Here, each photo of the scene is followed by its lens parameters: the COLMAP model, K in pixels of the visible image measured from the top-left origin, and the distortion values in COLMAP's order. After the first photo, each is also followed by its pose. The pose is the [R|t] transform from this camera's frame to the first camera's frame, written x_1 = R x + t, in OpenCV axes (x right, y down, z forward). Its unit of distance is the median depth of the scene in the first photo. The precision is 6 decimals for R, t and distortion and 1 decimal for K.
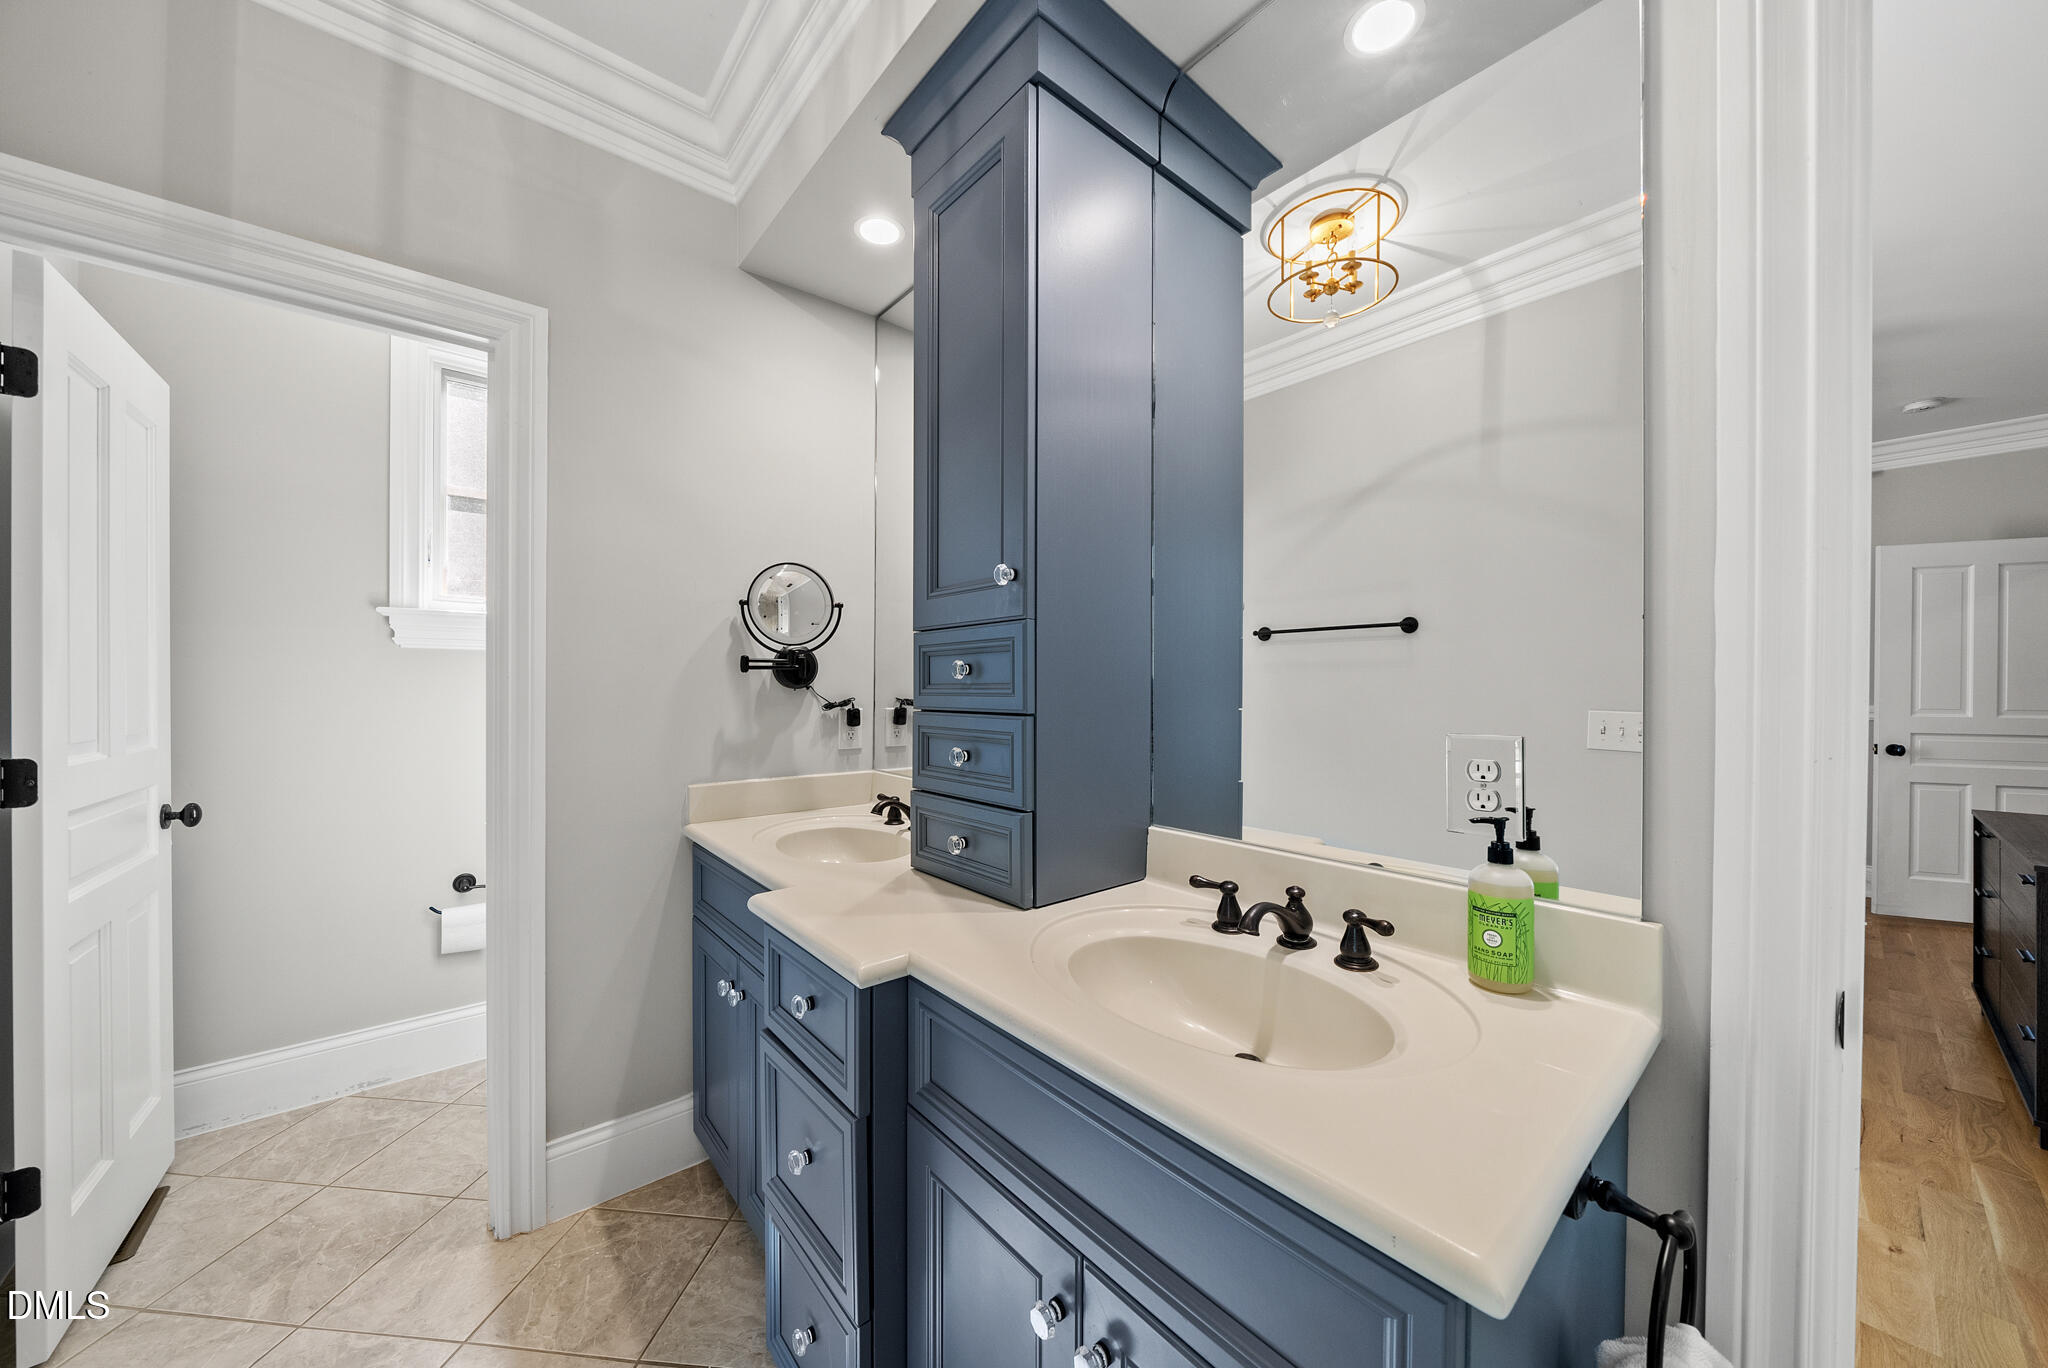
lens RADIAL K [[697.4, 0, 1027.7], [0, 697.4, 690.5], [0, 0, 1]] dist [-0.000843, -0.000205]
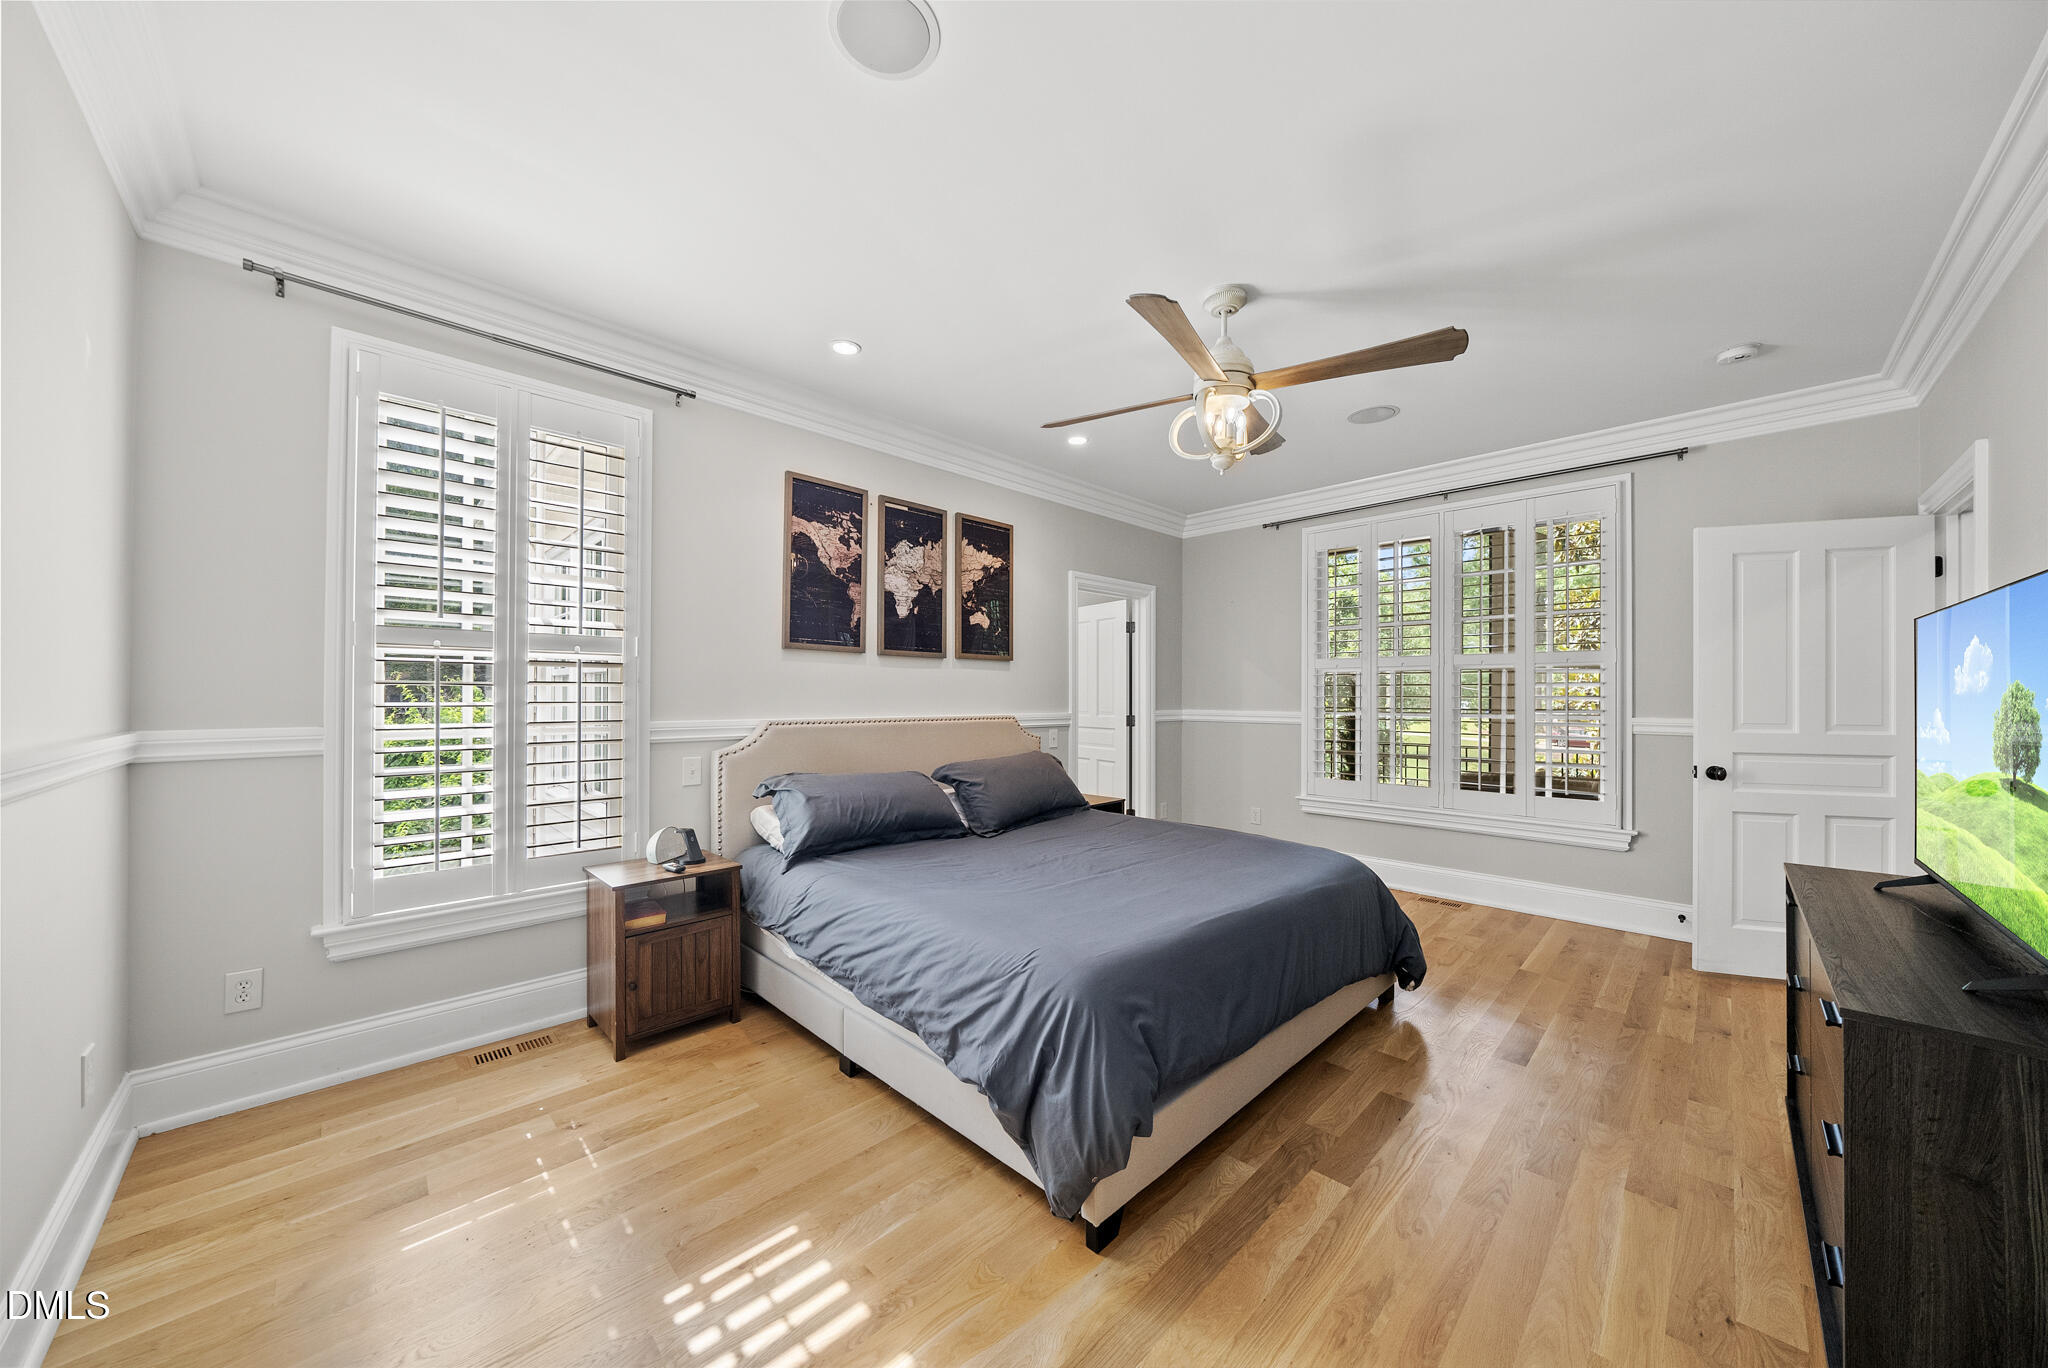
lens RADIAL K [[697.4, 0, 1027.7], [0, 697.4, 690.5], [0, 0, 1]] dist [-0.000843, -0.000205]
pose [[0.996957, 0.001919, 0.077924, 0.377382], [-0.001162, 0.999952, -0.009753, -0.003940], [-0.077939, 0.009632, 0.996912, 0.243899]]
